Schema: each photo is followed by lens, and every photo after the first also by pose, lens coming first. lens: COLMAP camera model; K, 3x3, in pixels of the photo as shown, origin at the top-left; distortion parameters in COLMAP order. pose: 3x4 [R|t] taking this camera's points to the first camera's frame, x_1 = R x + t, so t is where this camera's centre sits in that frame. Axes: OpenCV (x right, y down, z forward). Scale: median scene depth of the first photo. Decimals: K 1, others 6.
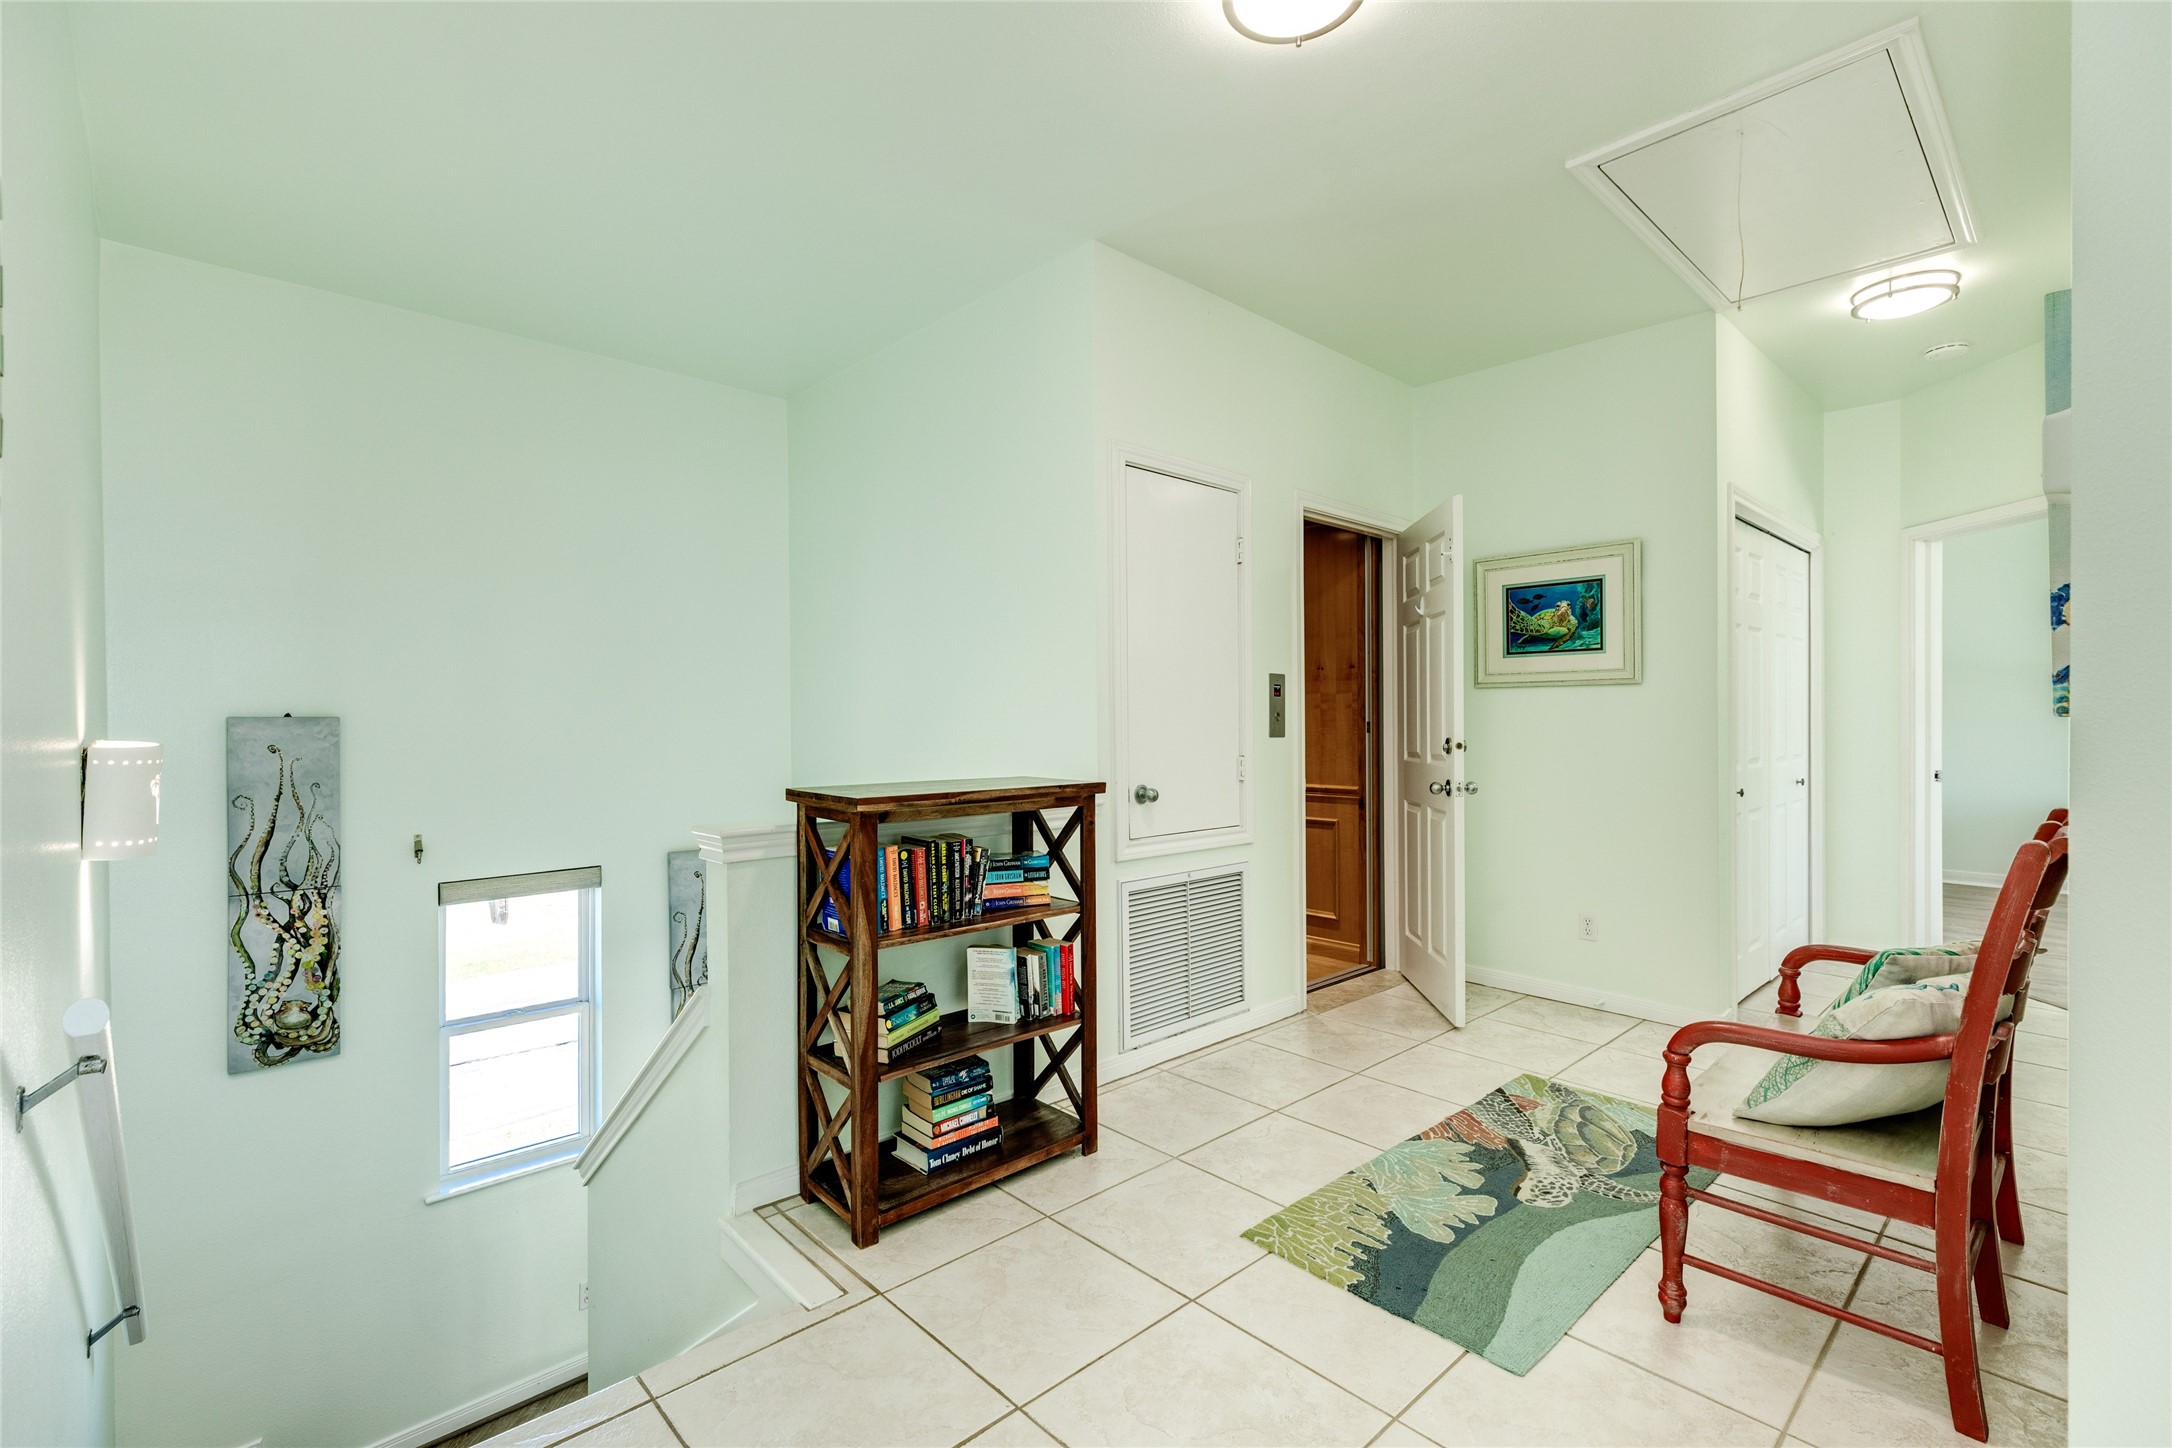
lens RADIAL K [[966.3, 0, 1083.9], [0, 966.3, 722.8], [0, 0, 1]] dist [0.005737, 0.000359]
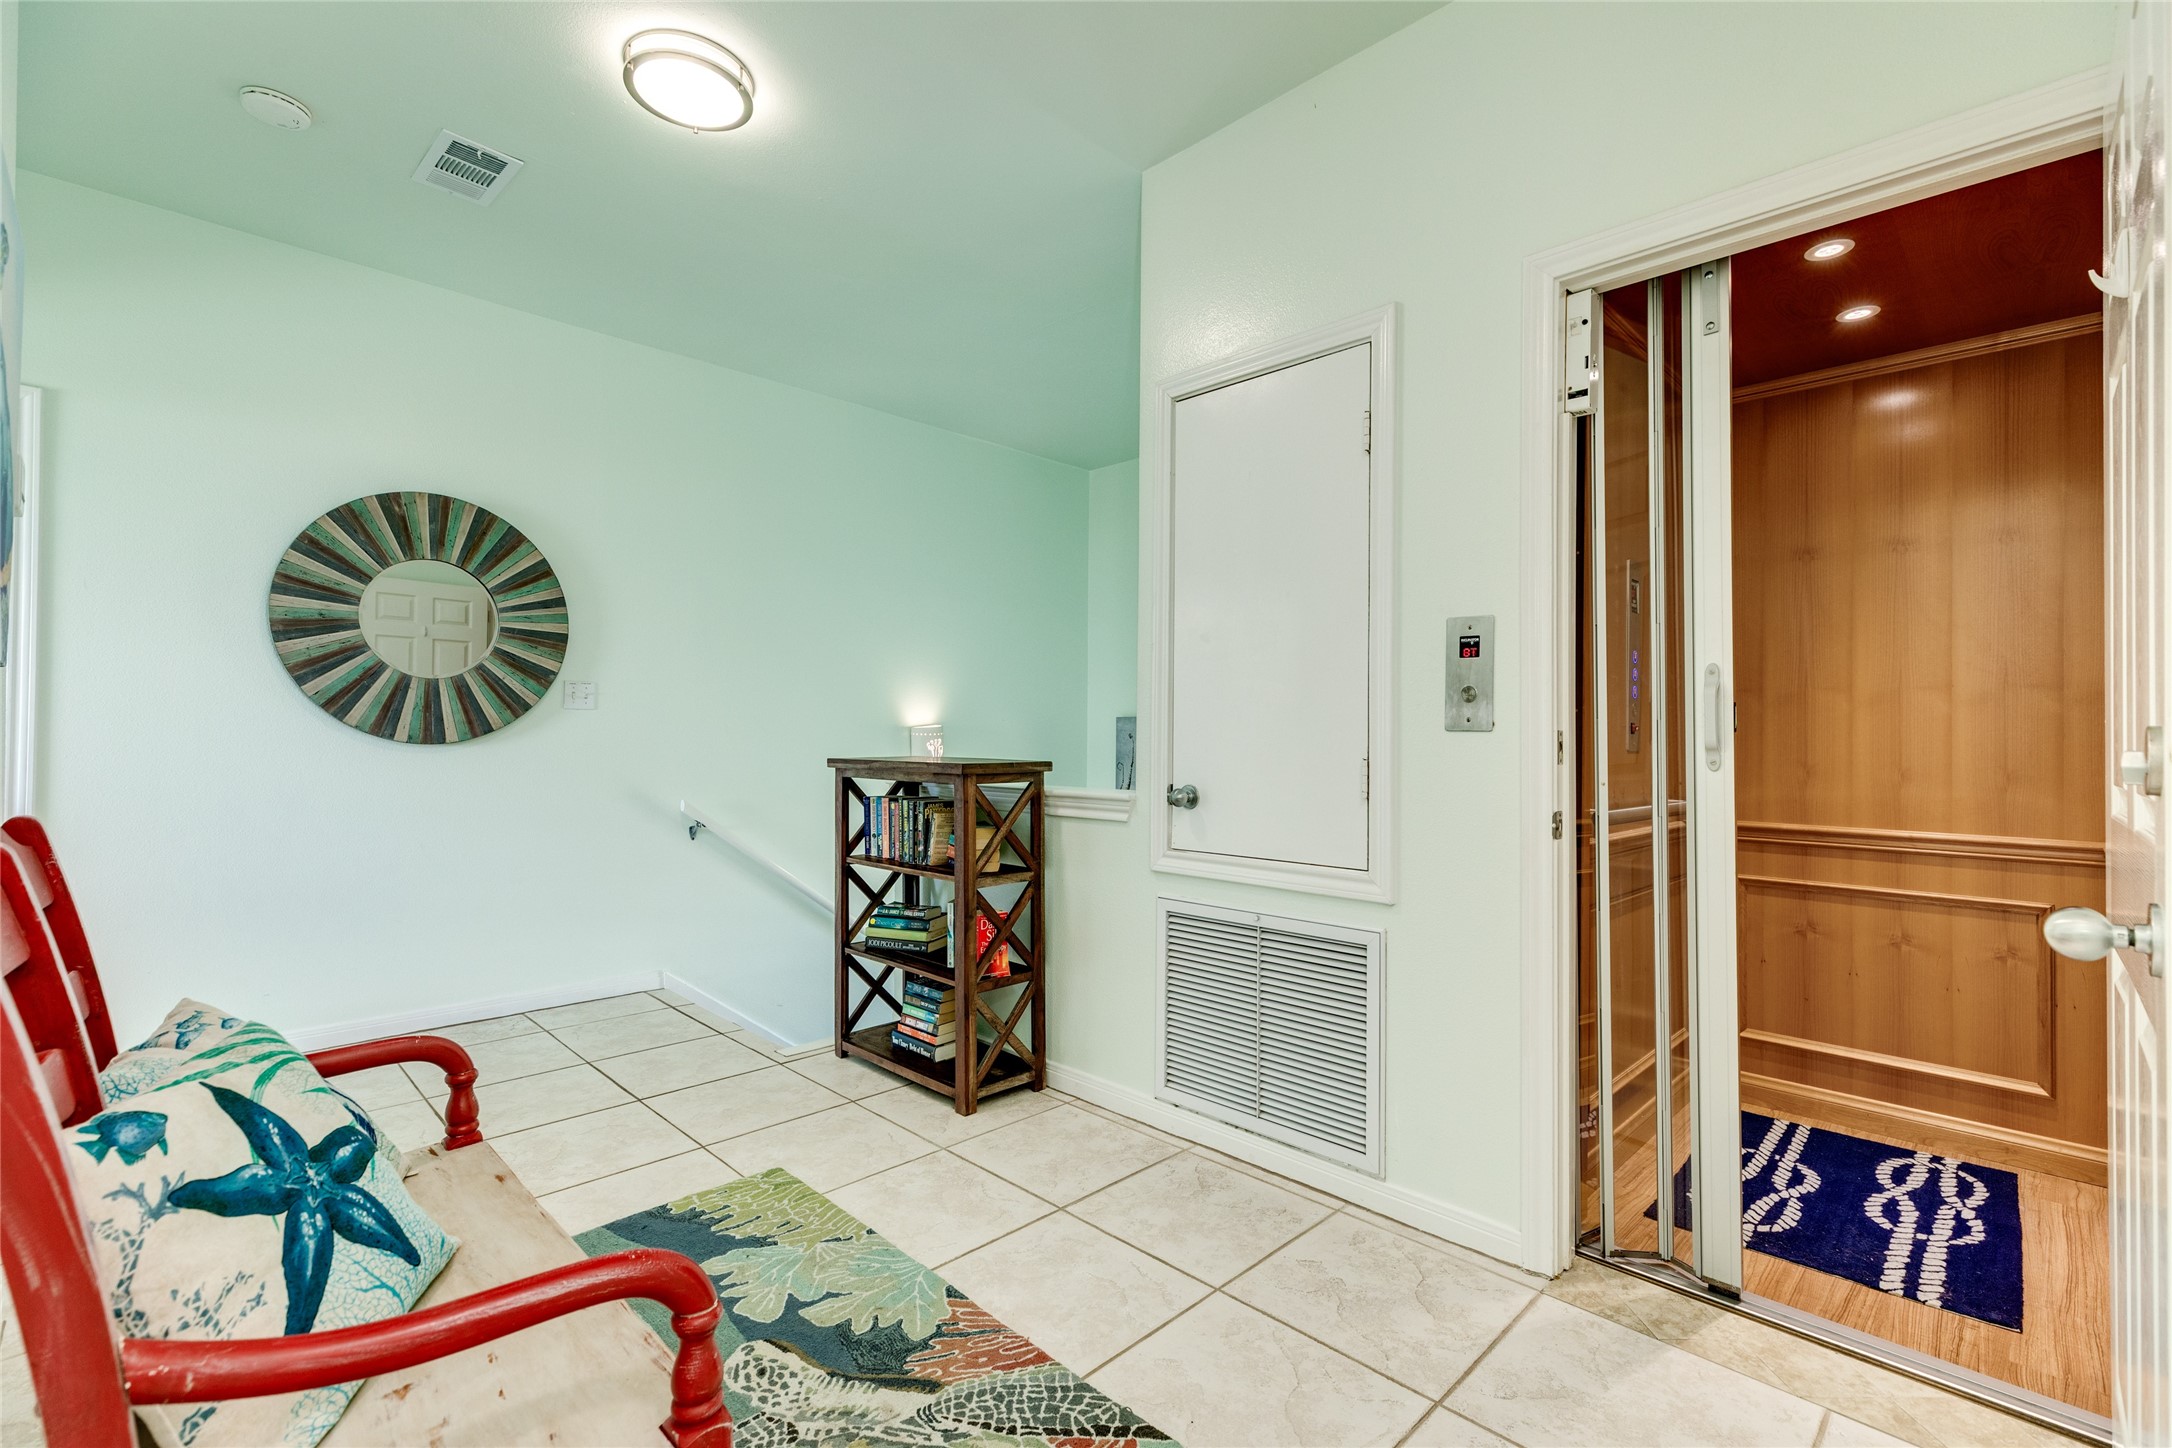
lens RADIAL K [[966.3, 0, 1084.1], [0, 966.3, 721.3], [0, 0, 1]] dist [0.005737, 0.000359]
pose [[0.036615, -0.009087, -0.999288, 1.091464], [-0.012266, 0.999879, -0.009541, 0.024257], [0.999254, 0.012607, 0.036499, 1.108867]]
